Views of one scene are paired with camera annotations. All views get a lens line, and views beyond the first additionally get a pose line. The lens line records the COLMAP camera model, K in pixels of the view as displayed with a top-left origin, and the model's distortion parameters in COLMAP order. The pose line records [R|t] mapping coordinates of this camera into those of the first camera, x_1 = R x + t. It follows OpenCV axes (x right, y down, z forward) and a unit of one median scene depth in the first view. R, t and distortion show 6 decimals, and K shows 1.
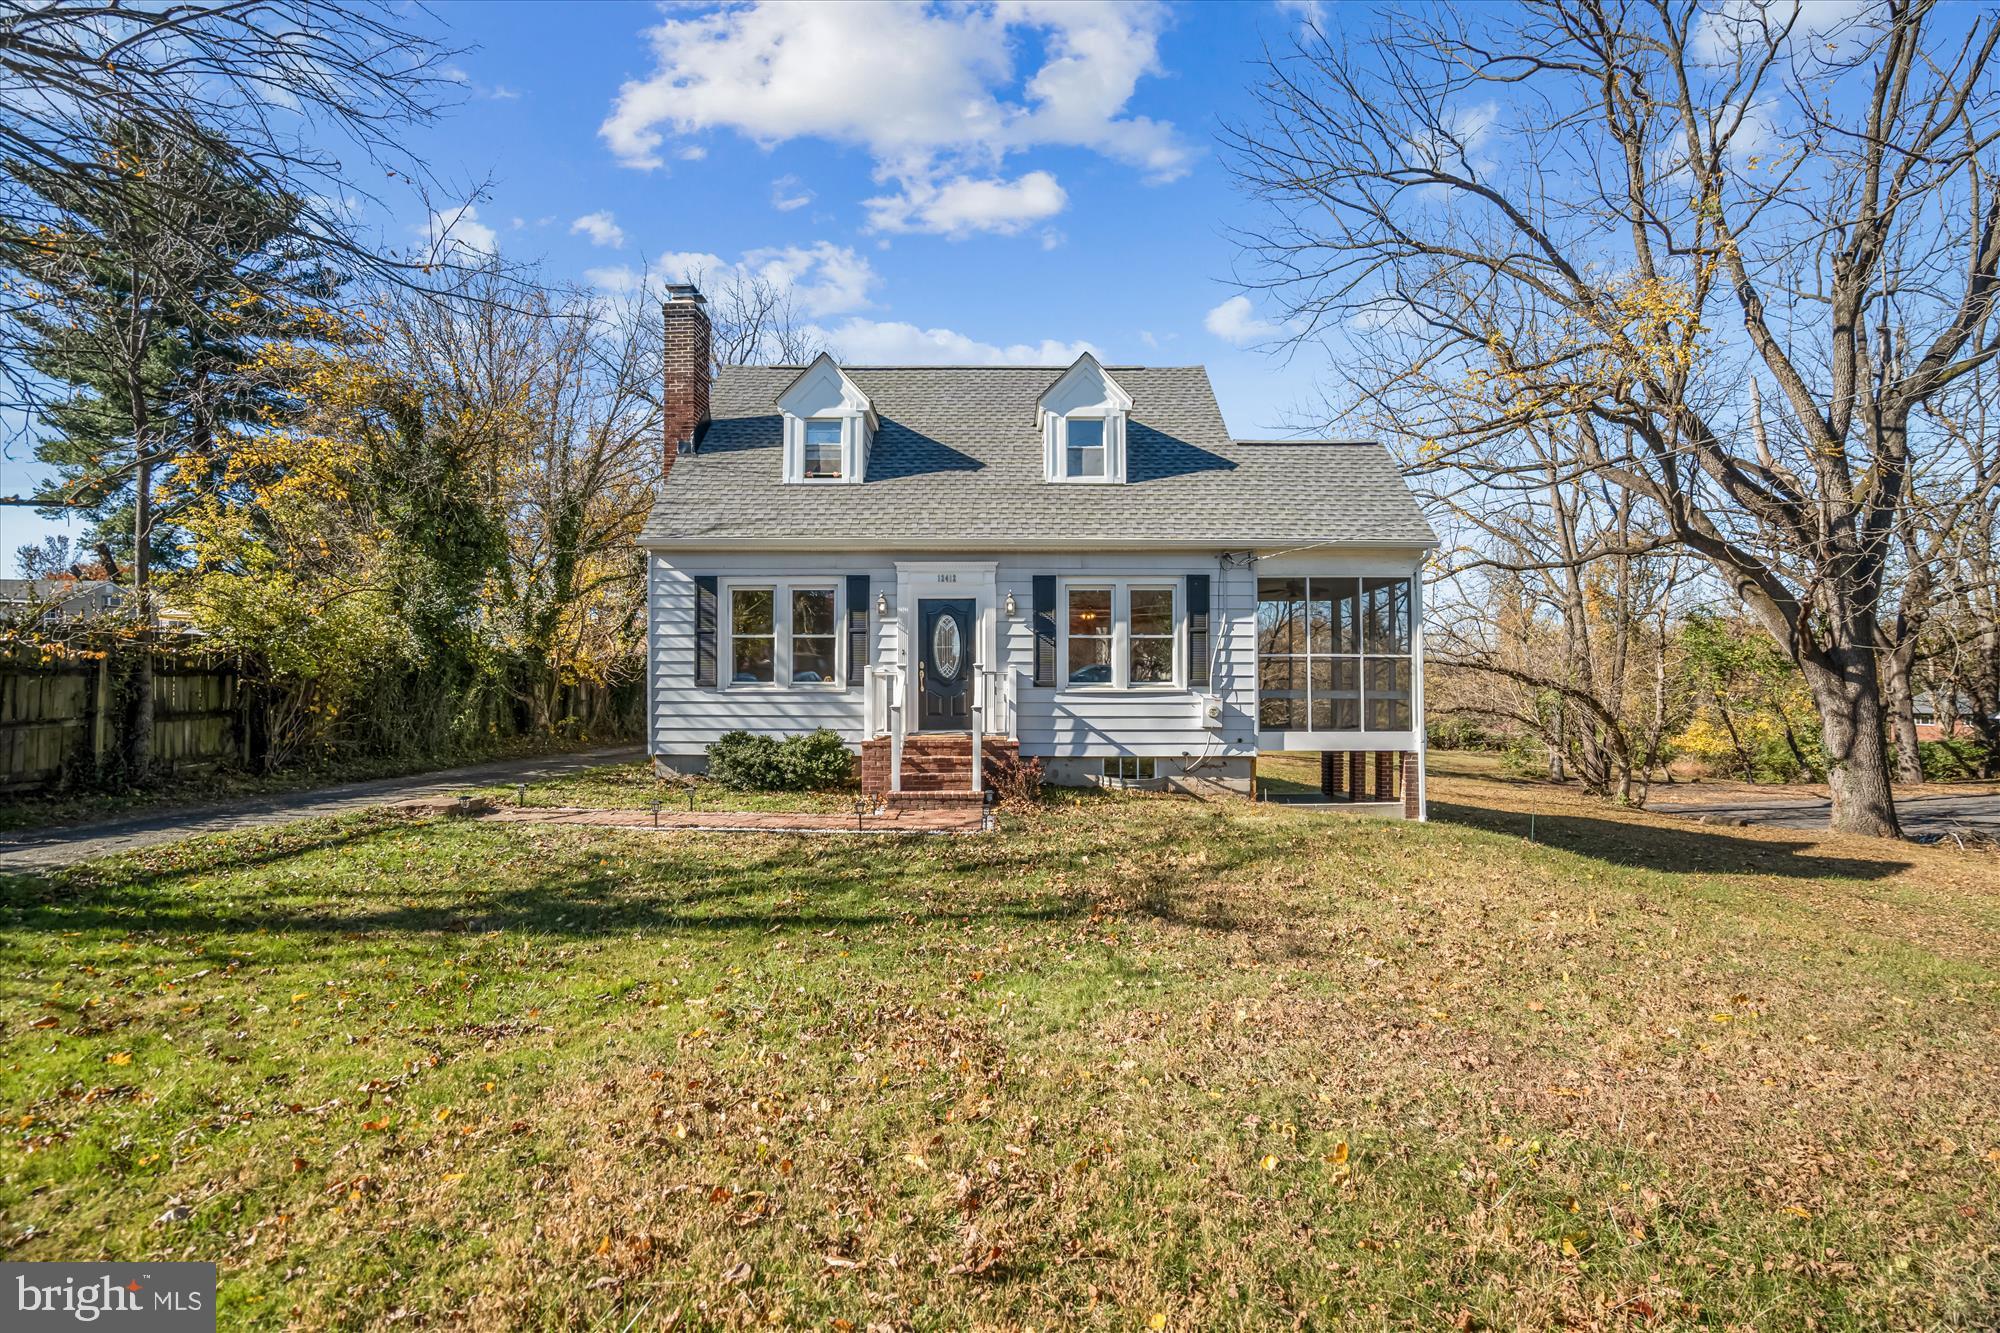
lens RADIAL K [[925.6, 0, 1000.0], [0, 925.6, 666.5], [0, 0, 1]] dist [-0.046806, 0.014210]
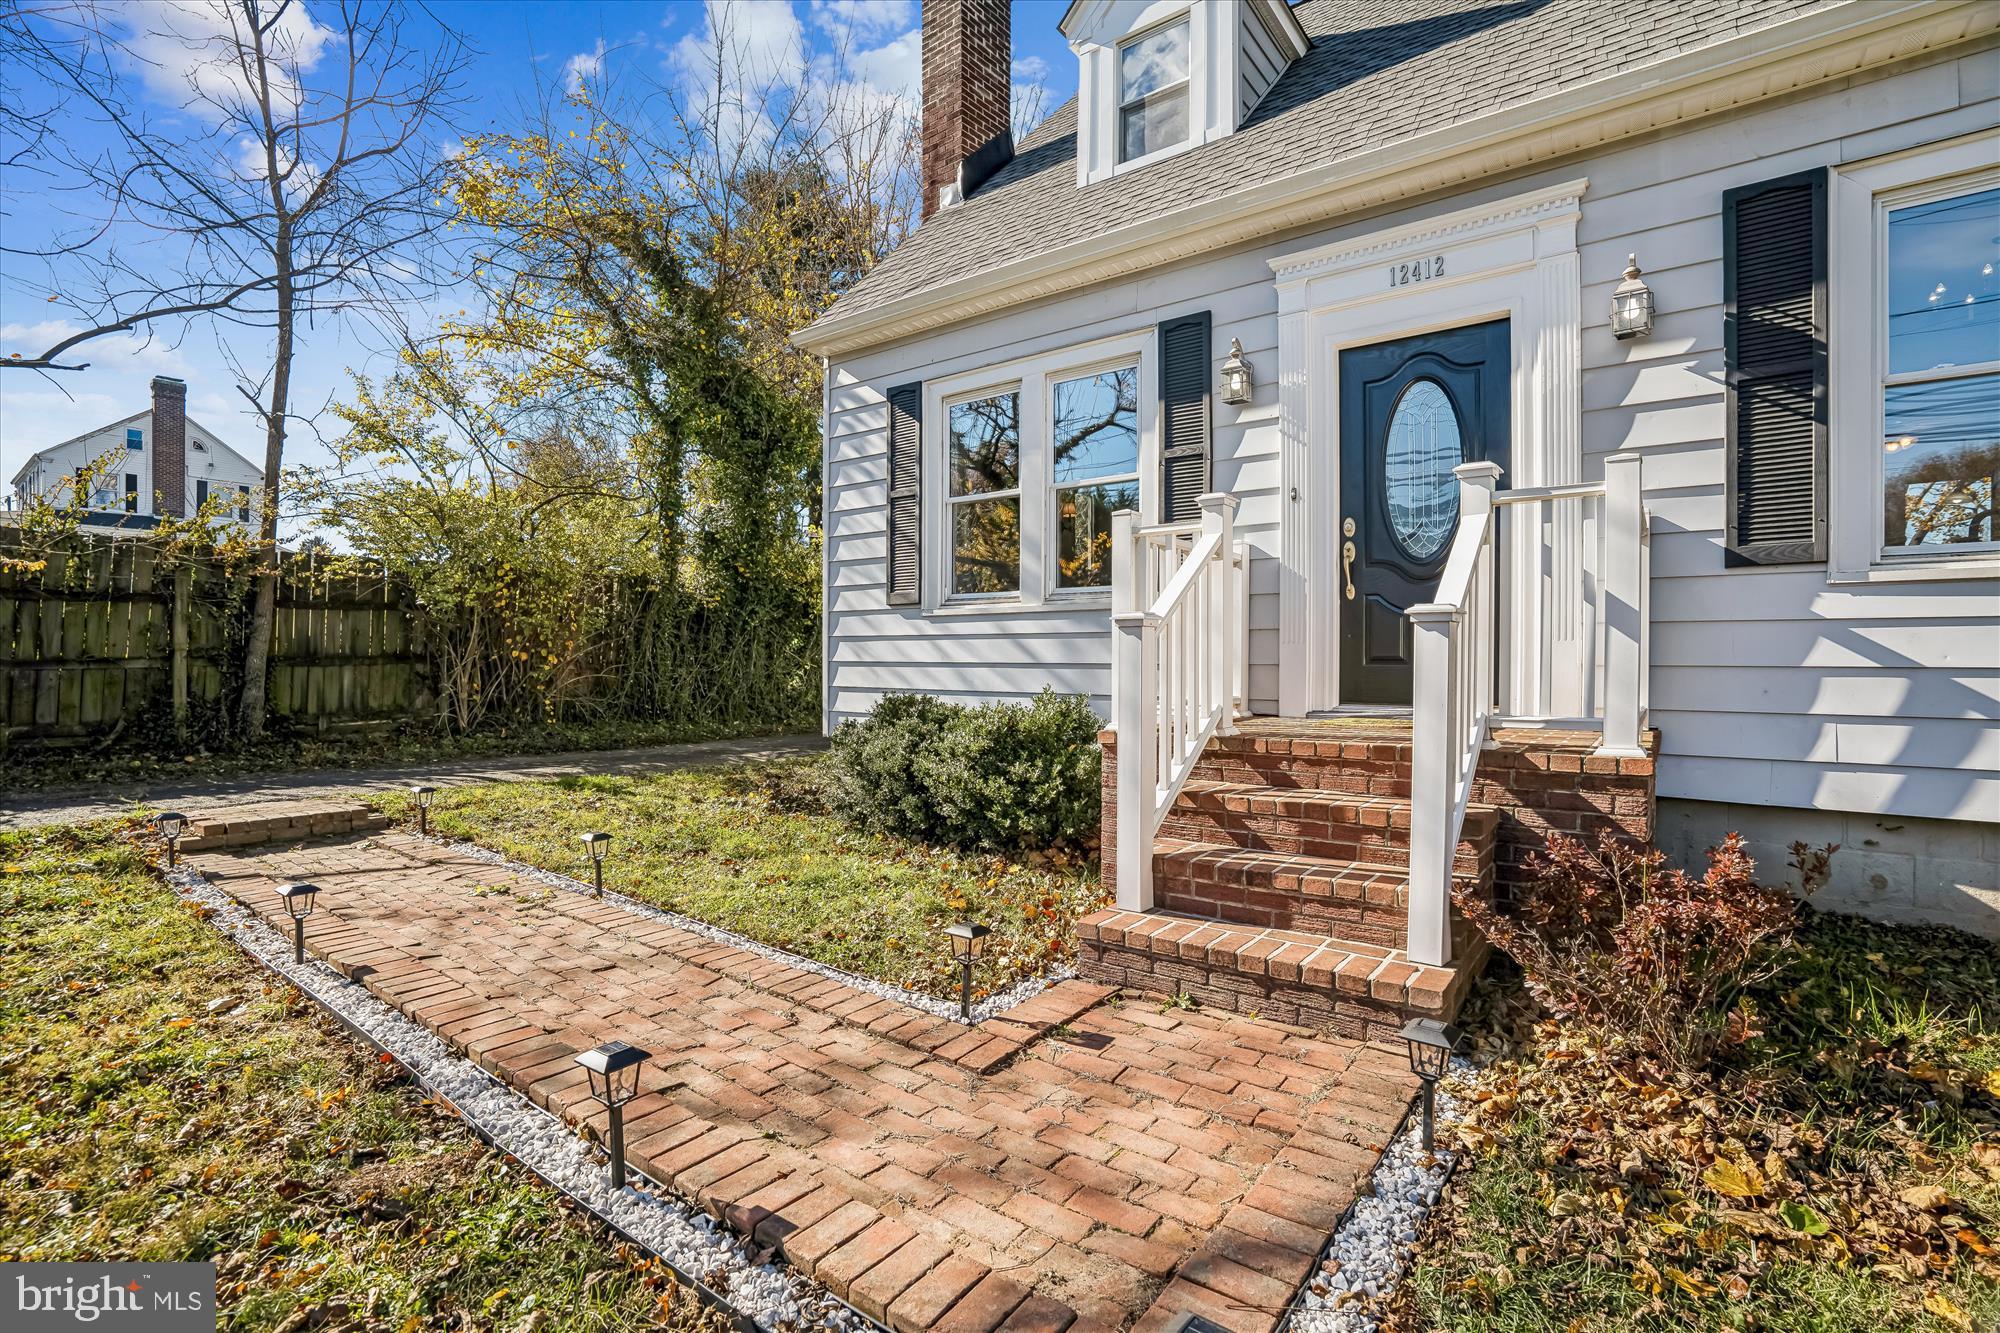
lens RADIAL K [[925.6, 0, 1000.0], [0, 925.6, 666.5], [0, 0, 1]] dist [-0.046806, 0.014210]
pose [[0.801001, 0.004784, -0.598644, 0.023389], [0.014292, 0.999530, 0.027111, 0.042376], [0.598493, -0.030272, 0.800556, 0.631104]]
